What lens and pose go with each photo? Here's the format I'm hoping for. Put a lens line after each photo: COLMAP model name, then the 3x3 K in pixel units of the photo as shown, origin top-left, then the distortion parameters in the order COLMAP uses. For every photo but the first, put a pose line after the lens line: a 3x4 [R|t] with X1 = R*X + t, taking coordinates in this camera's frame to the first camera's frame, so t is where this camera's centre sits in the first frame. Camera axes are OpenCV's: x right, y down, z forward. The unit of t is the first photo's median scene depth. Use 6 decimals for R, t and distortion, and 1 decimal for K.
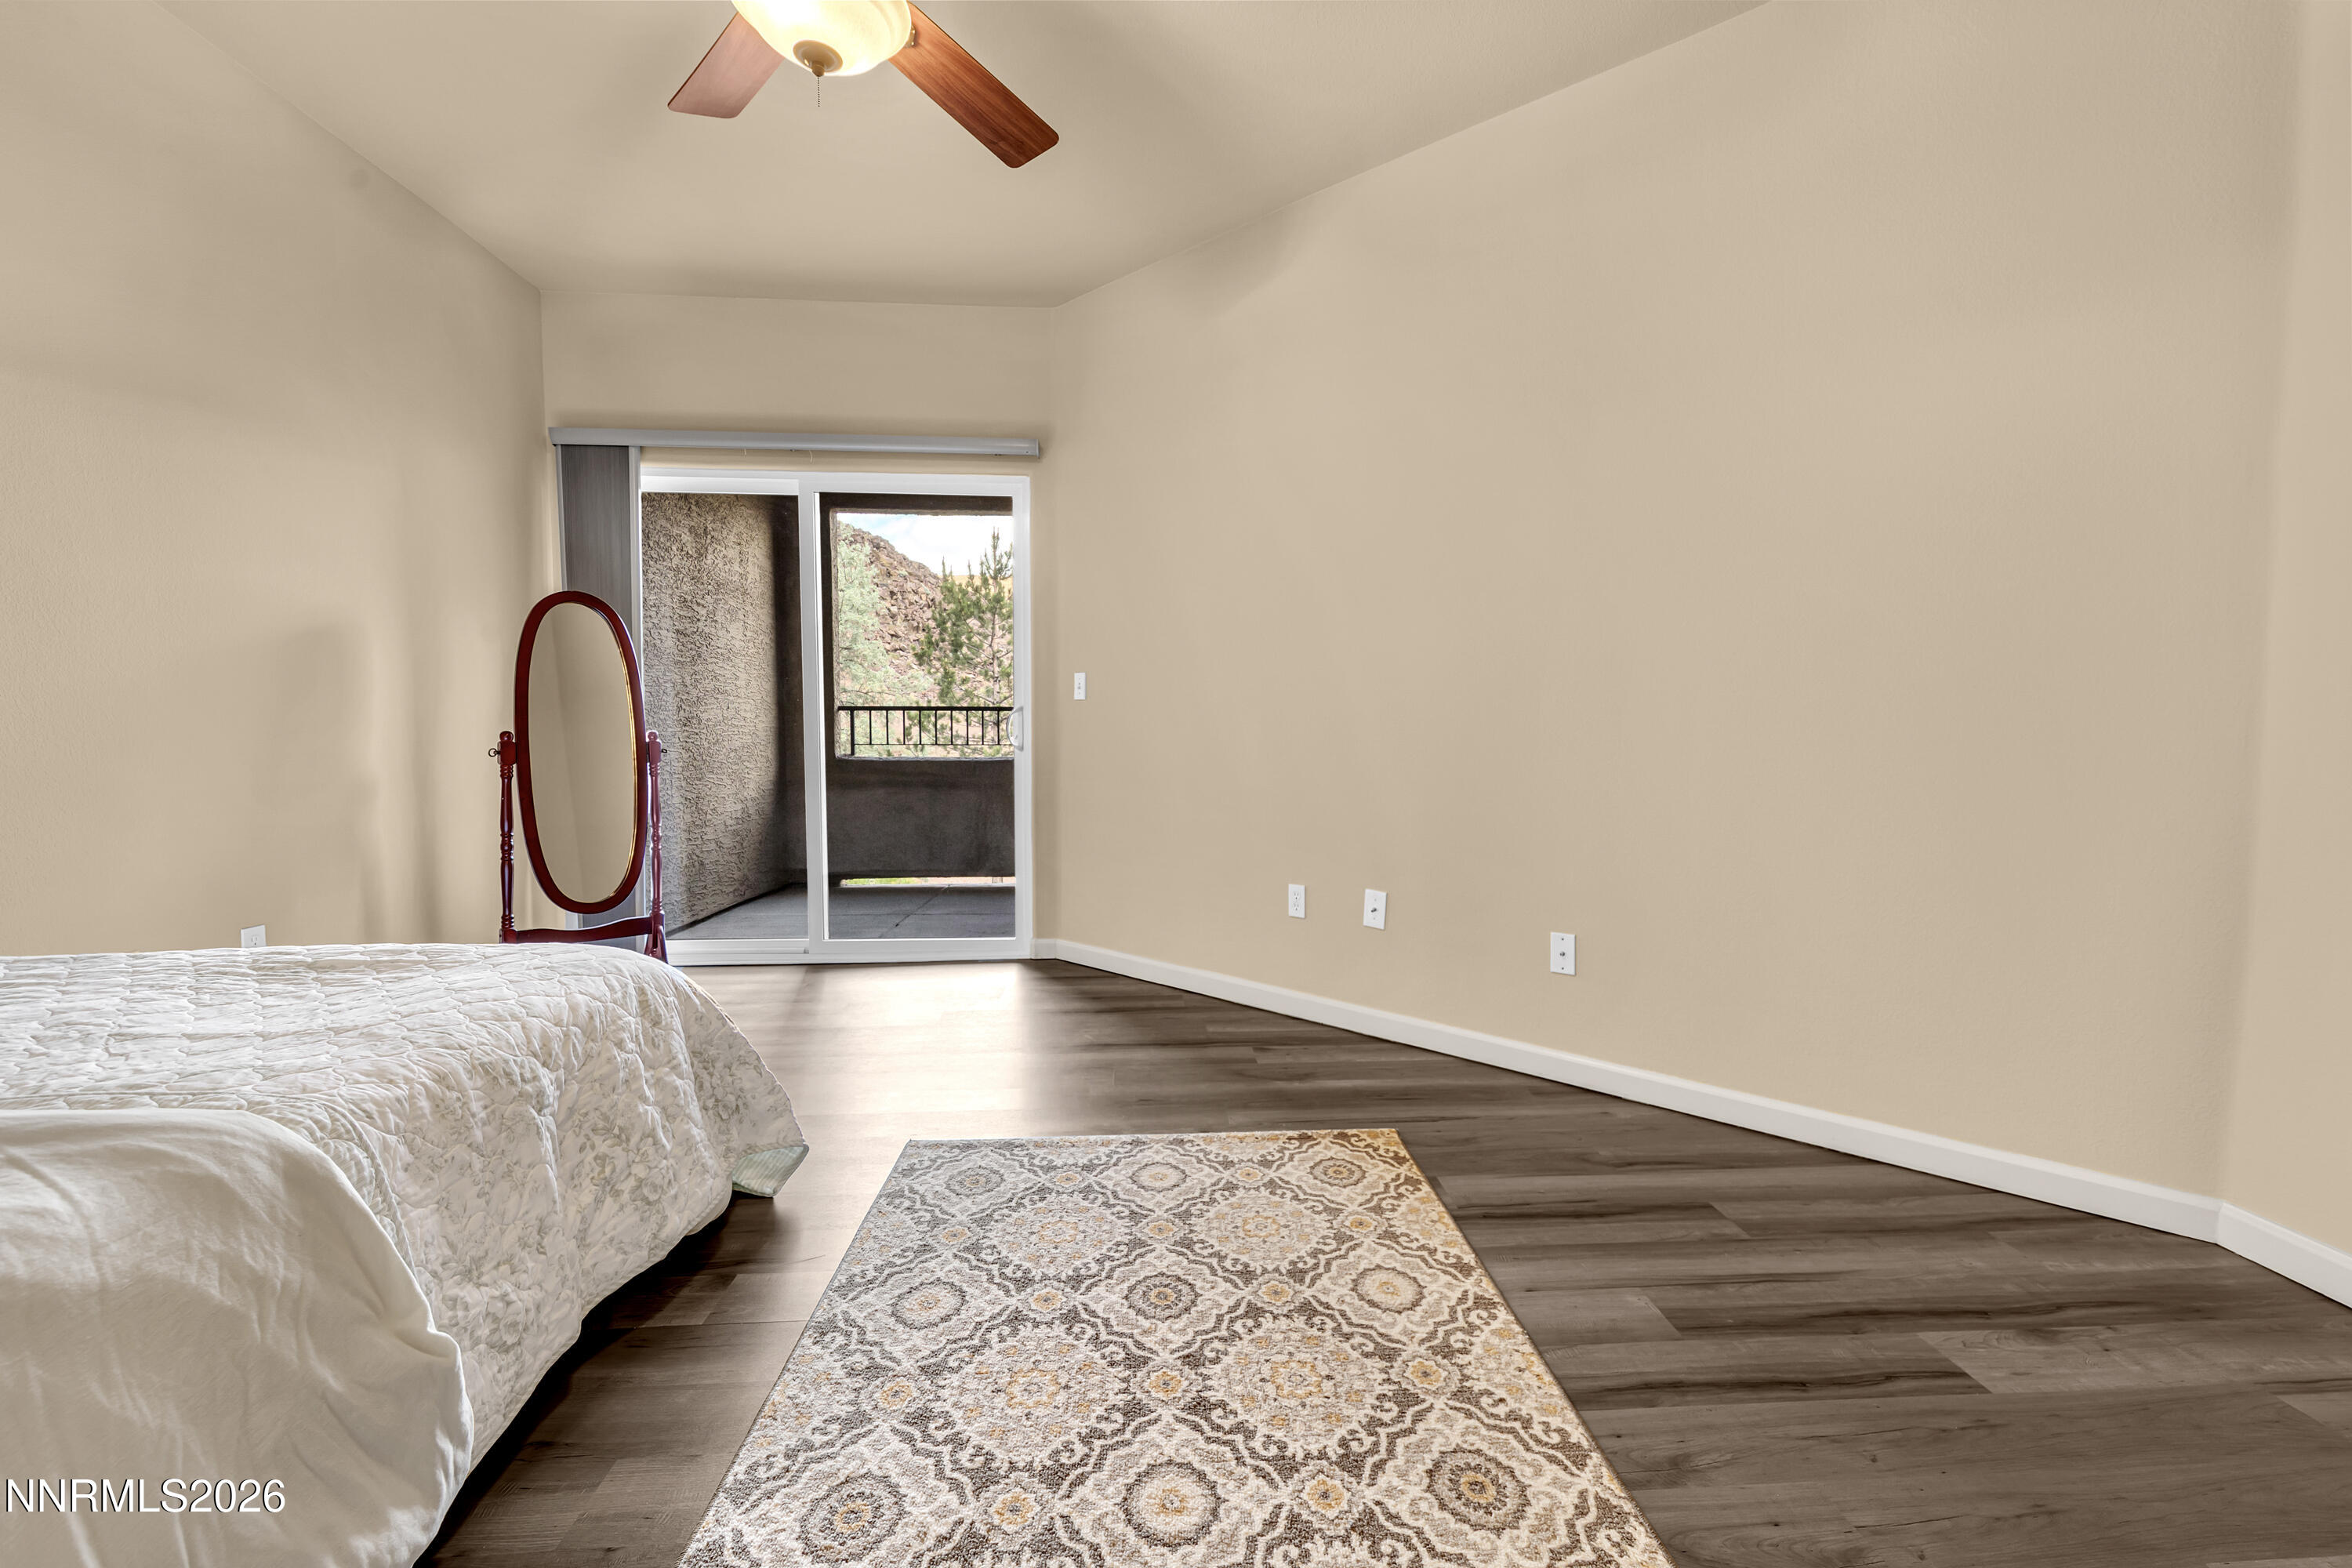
lens RADIAL K [[1033.8, 0, 1175.4], [0, 1033.8, 771.2], [0, 0, 1]] dist [0.001388, 0.000166]
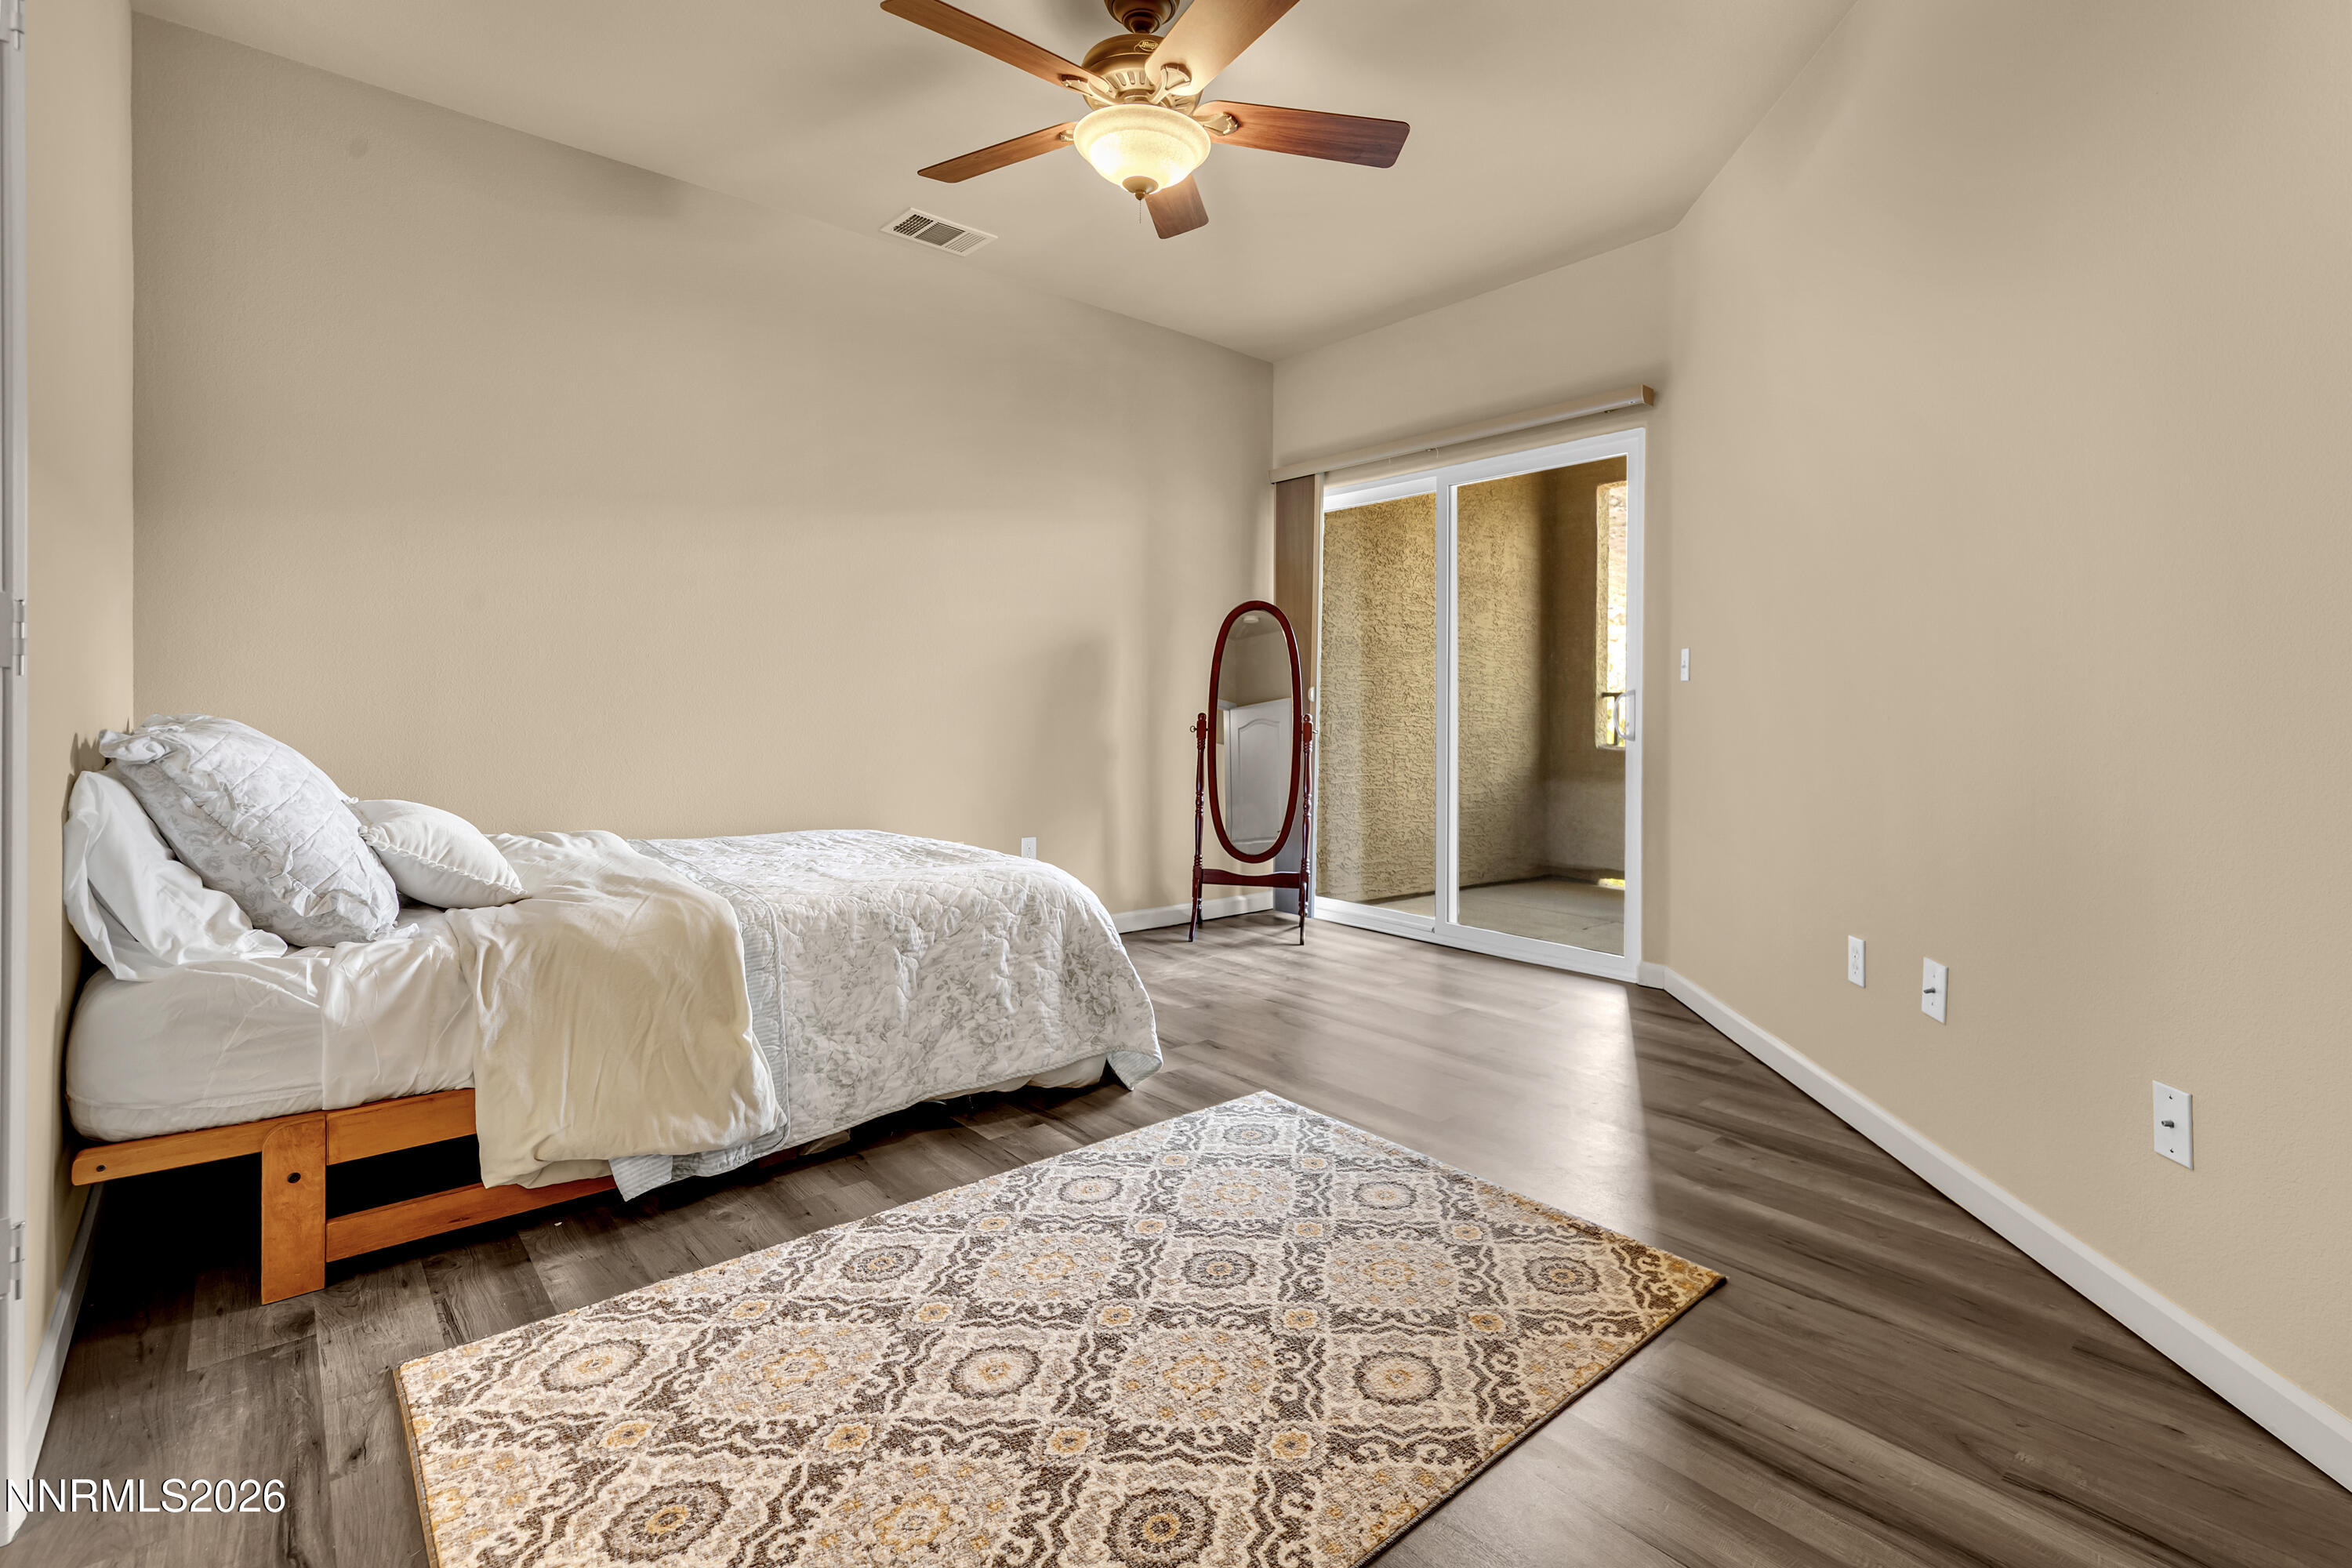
lens RADIAL K [[1117.8, 0, 1170.7], [0, 1117.8, 697.7], [0, 0, 1]] dist [0.002228, -0.000054]
pose [[0.566517, -0.003389, -0.824043, 0.735849], [-0.045353, 0.998348, -0.035285, -0.010243], [0.822801, 0.057362, 0.565427, 0.259142]]
